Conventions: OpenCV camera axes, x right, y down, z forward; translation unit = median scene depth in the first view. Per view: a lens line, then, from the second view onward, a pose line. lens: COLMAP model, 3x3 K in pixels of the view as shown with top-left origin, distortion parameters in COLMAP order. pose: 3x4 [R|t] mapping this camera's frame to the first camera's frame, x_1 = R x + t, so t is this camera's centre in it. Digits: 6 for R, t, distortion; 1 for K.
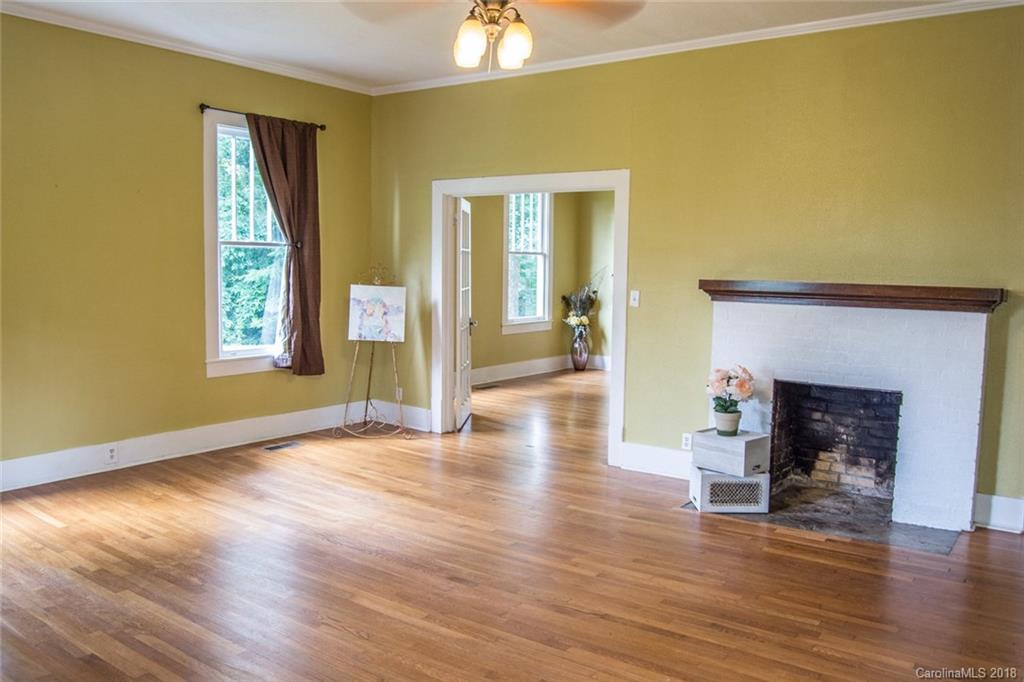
lens RADIAL K [[808.9, 0, 512.0], [0, 808.9, 341.0], [0, 0, 1]] dist [-0.031132, -0.000461]
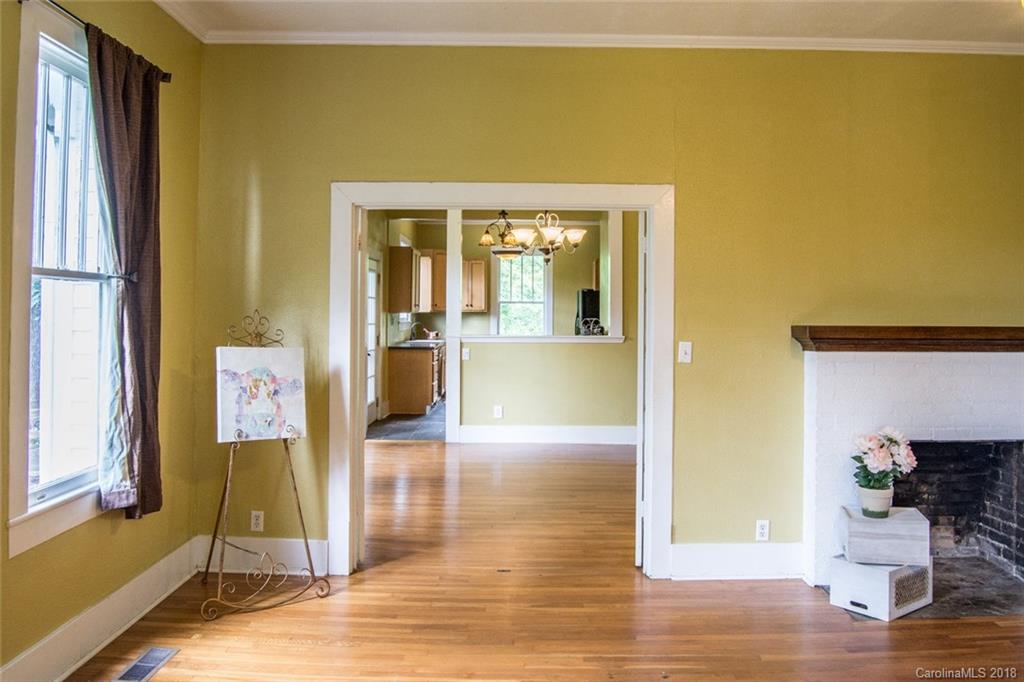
lens RADIAL K [[837.6, 0, 513.3], [0, 837.6, 295.7], [0, 0, 1]] dist [-0.048671, -0.002915]
pose [[0.804902, -0.002055, 0.593405, -0.453630], [0.063672, 0.994520, -0.082922, -0.050850], [-0.589983, 0.104527, 0.800621, 0.460283]]
